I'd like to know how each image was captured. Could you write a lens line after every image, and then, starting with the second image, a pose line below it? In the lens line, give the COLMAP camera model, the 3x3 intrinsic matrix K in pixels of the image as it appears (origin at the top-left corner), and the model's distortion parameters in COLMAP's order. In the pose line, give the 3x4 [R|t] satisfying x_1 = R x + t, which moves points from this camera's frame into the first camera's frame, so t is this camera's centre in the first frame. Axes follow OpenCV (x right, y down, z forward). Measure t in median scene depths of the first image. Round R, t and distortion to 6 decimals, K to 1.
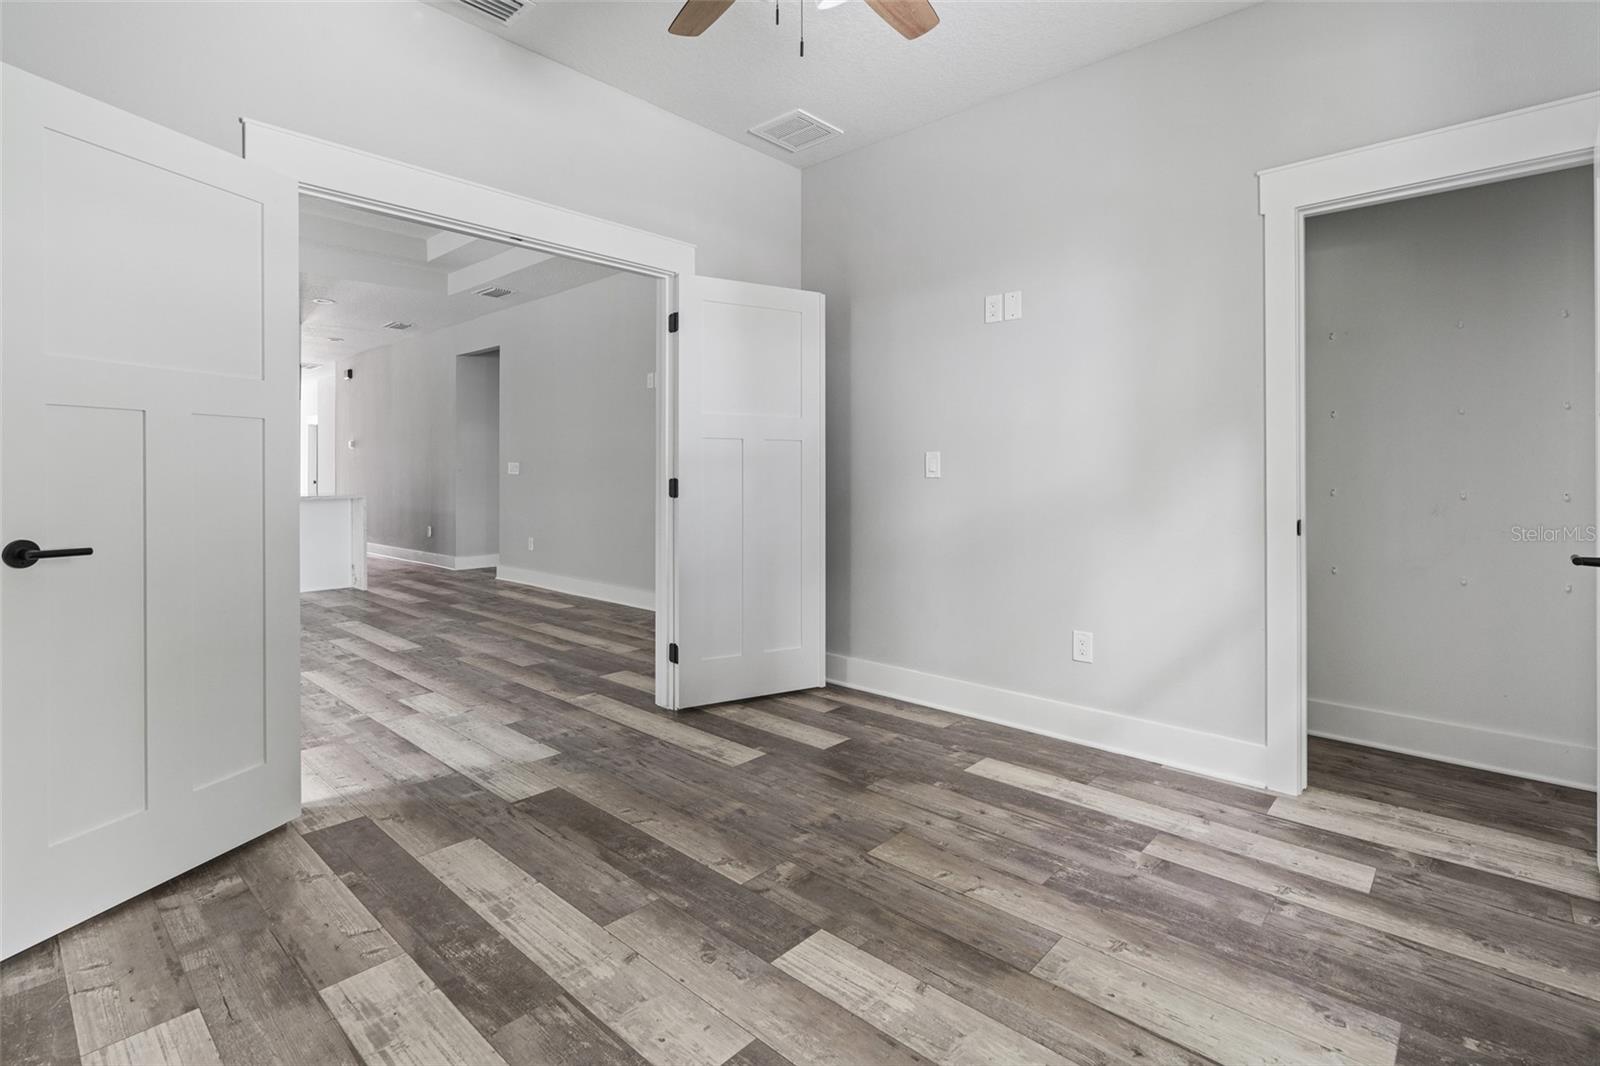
lens RADIAL K [[738.4, 0, 822.0], [0, 738.4, 474.1], [0, 0, 1]] dist [-0.004555, 0.002347]
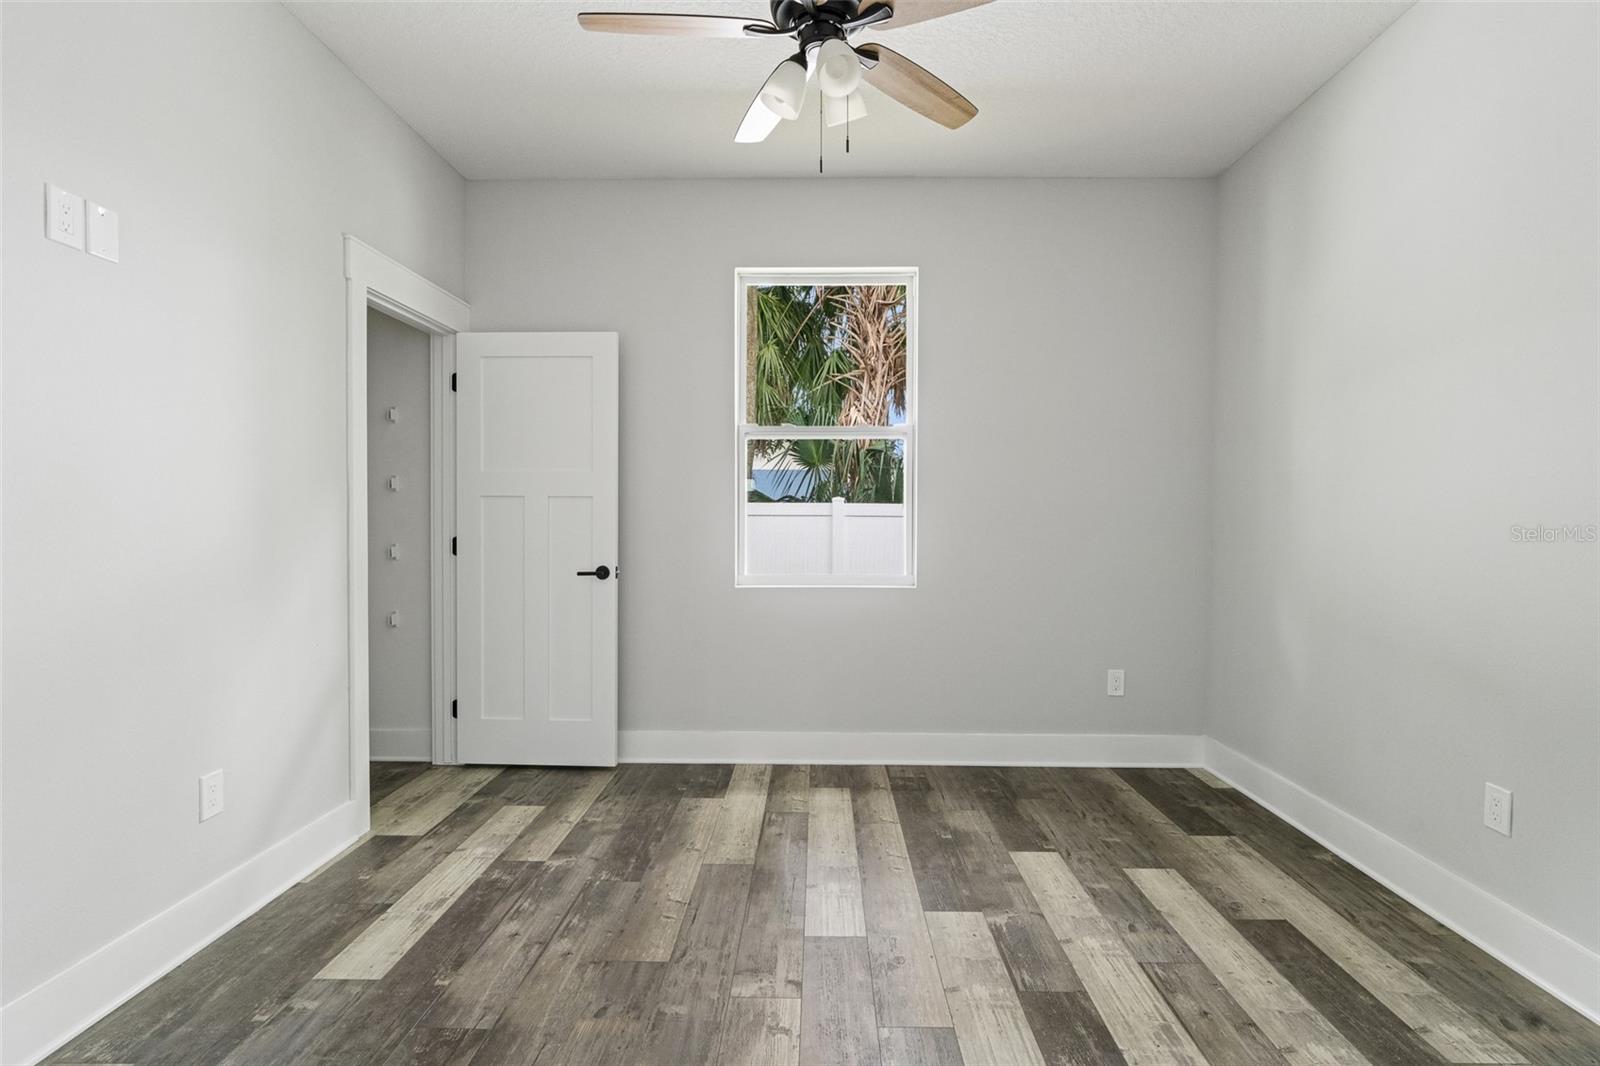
lens RADIAL K [[770.7, 0, 813.8], [0, 770.7, 521.5], [0, 0, 1]] dist [-0.011430, 0.000324]
pose [[-0.640837, -0.005130, 0.767660, -0.819341], [-0.000426, 0.999980, 0.006326, -0.034554], [-0.767677, 0.003727, -0.640826, 1.549121]]
